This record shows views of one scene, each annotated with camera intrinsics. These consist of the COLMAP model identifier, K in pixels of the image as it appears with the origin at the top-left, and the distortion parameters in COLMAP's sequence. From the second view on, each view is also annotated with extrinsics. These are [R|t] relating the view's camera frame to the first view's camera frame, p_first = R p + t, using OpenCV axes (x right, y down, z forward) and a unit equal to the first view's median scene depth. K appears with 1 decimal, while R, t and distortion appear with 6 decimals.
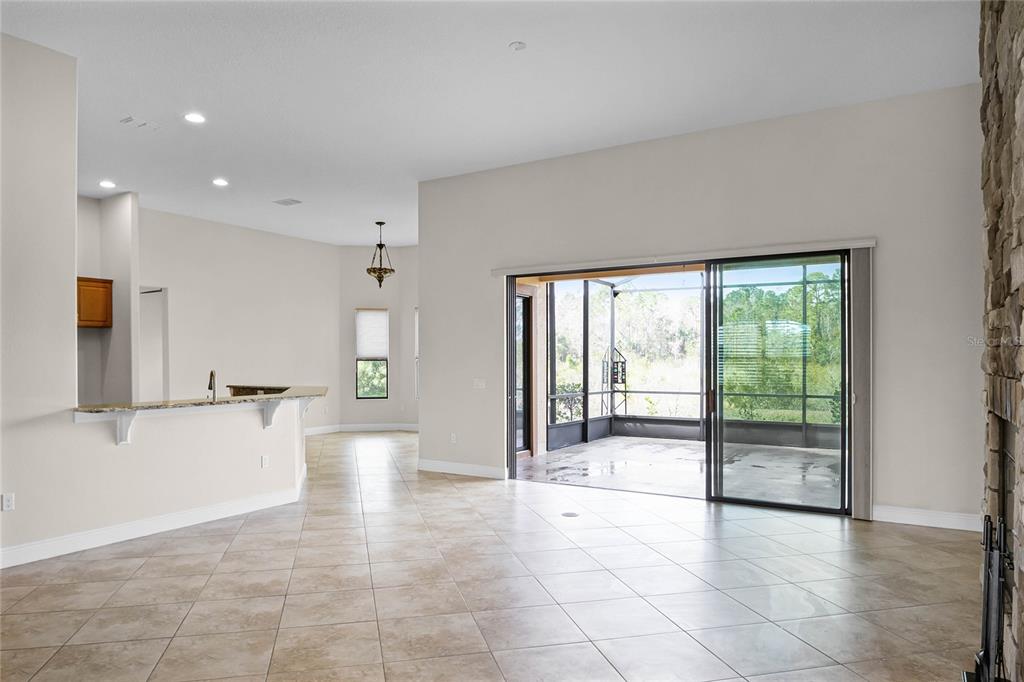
lens RADIAL K [[655.5, 0, 491.3], [0, 655.5, 359.3], [0, 0, 1]] dist [-0.040241, 0.000569]
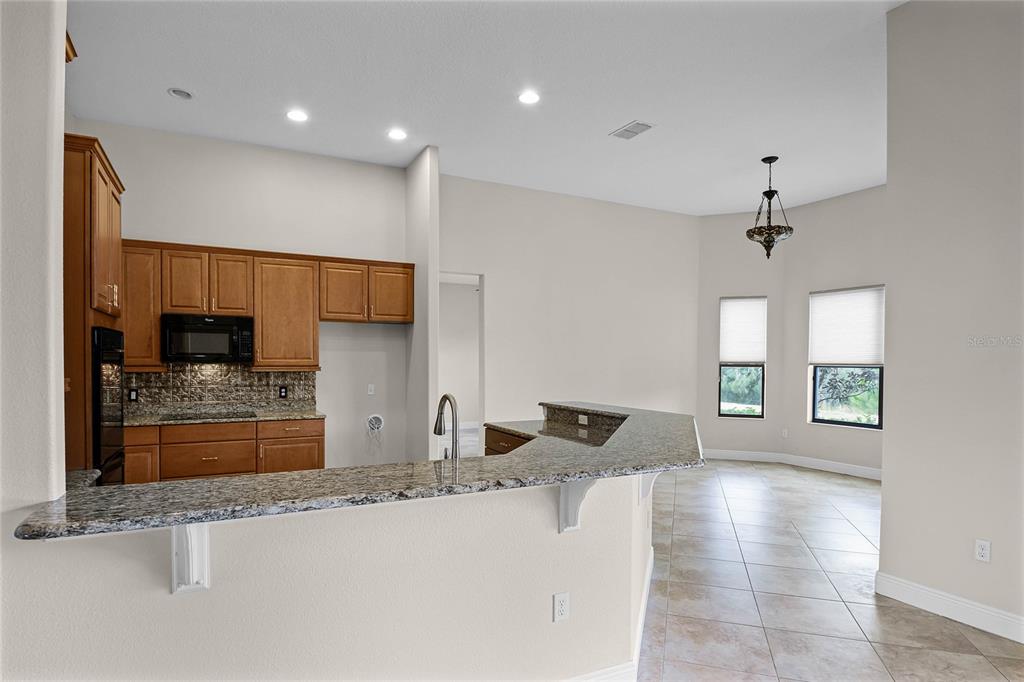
lens RADIAL K [[574.6, 0, 510.2], [0, 574.6, 367.4], [0, 0, 1]] dist [0.000517, -0.000029]
pose [[0.868456, 0.016415, -0.495494, -0.107608], [-0.010234, 0.999832, 0.015186, -0.005022], [0.495660, -0.008117, 0.868479, 0.370260]]
